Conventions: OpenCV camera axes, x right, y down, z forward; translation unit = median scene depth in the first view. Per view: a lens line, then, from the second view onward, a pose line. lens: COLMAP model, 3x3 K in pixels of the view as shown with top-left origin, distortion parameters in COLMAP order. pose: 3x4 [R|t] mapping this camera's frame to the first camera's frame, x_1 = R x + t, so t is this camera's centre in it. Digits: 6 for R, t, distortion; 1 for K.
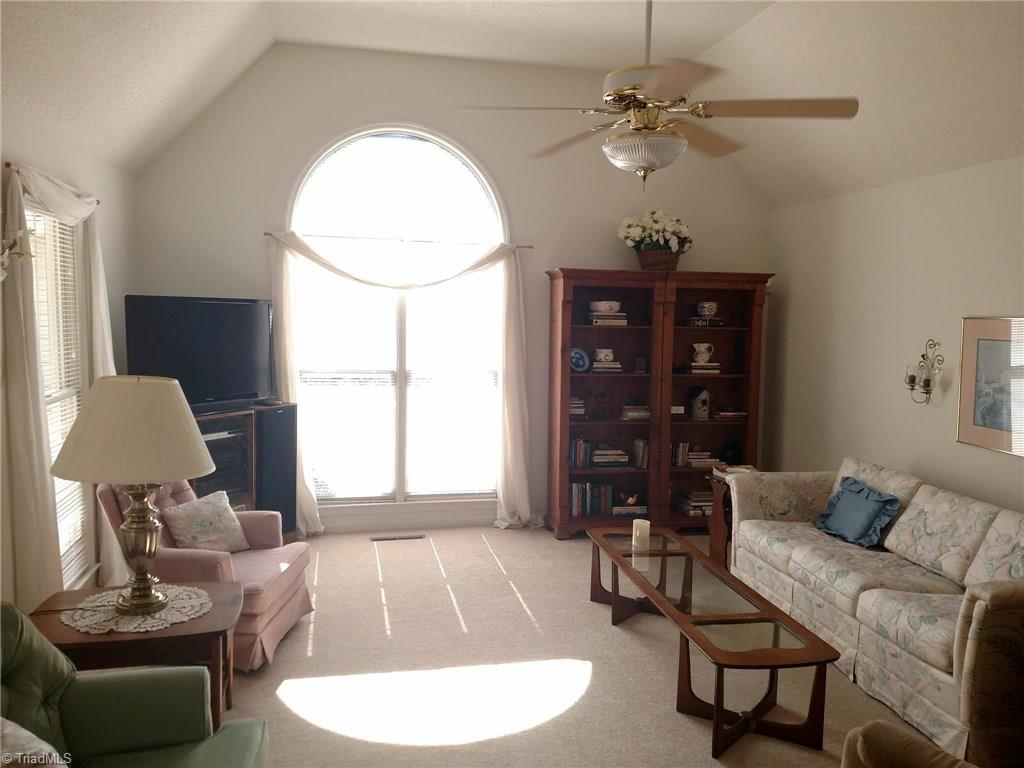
lens RADIAL K [[809.4, 0, 510.4], [0, 809.4, 381.6], [0, 0, 1]] dist [0.039851, -0.006973]
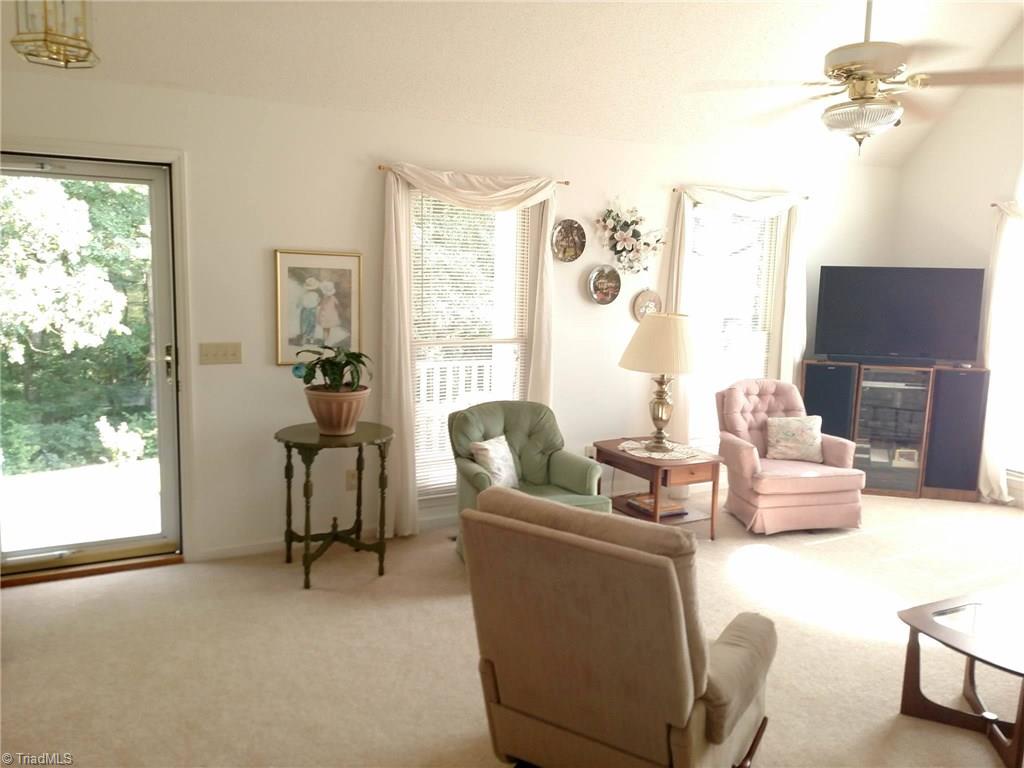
lens RADIAL K [[809.4, 0, 509.5], [0, 809.4, 386.0], [0, 0, 1]] dist [0.039851, -0.006973]
pose [[0.297754, 0.124570, -0.946480, 0.570913], [-0.104910, 0.989715, 0.097257, 0.010888], [0.948861, 0.070337, 0.307760, 0.110260]]
